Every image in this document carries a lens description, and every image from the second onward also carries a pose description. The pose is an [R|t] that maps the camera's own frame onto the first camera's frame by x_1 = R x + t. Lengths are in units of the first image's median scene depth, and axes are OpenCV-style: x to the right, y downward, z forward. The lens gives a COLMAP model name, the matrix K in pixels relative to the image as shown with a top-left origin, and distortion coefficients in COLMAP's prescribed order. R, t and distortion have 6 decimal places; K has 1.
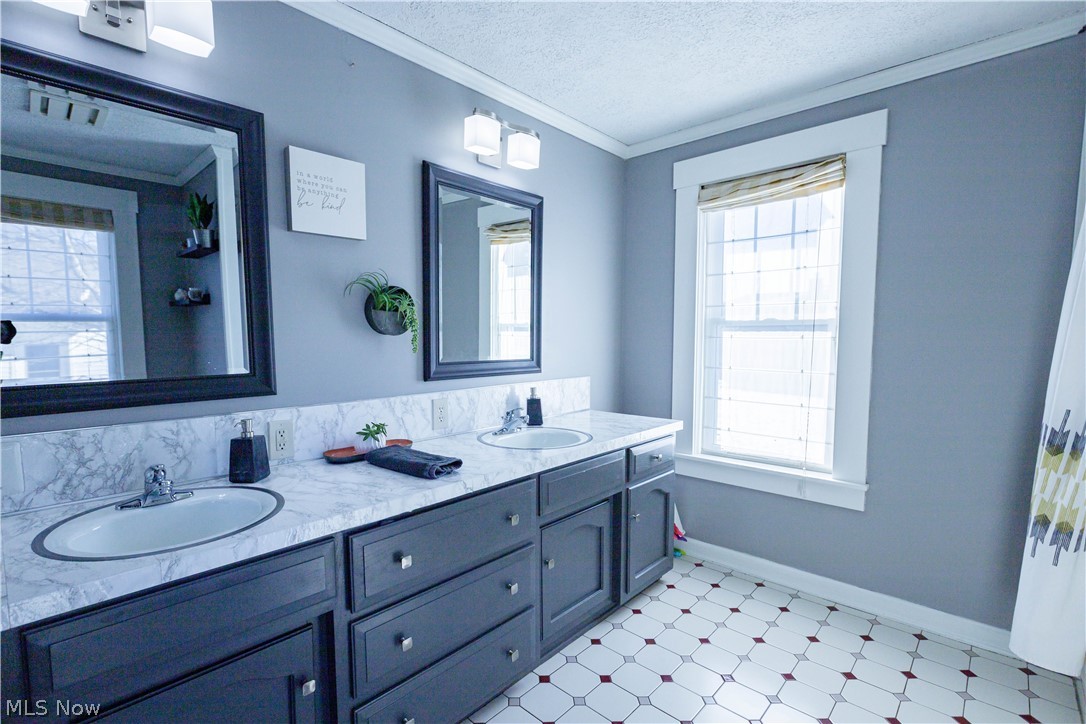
lens RADIAL K [[513.8, 0, 542.2], [0, 513.8, 361.7], [0, 0, 1]] dist [-0.000260, -0.000143]
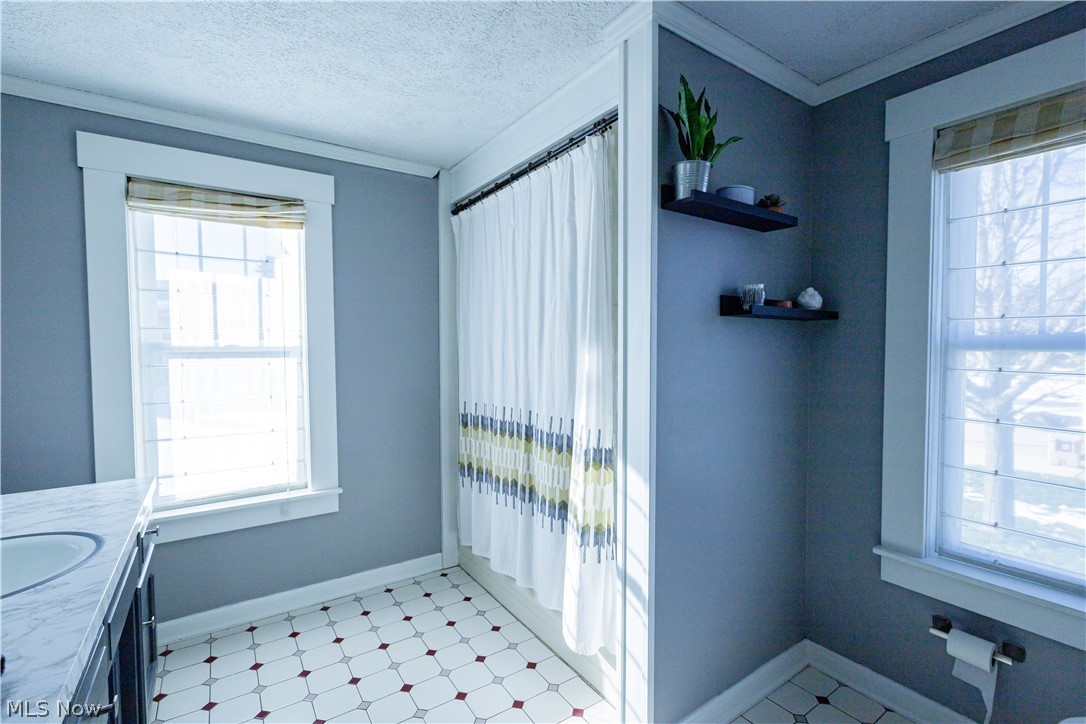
lens RADIAL K [[475.3, 0, 534.0], [0, 475.3, 355.9], [0, 0, 1]] dist [-0.000237, 0.000252]
pose [[0.237280, -0.004829, 0.971429, -0.287757], [0.064876, 0.997834, -0.010886, -0.018467], [-0.969273, 0.065605, 0.237079, 0.263531]]
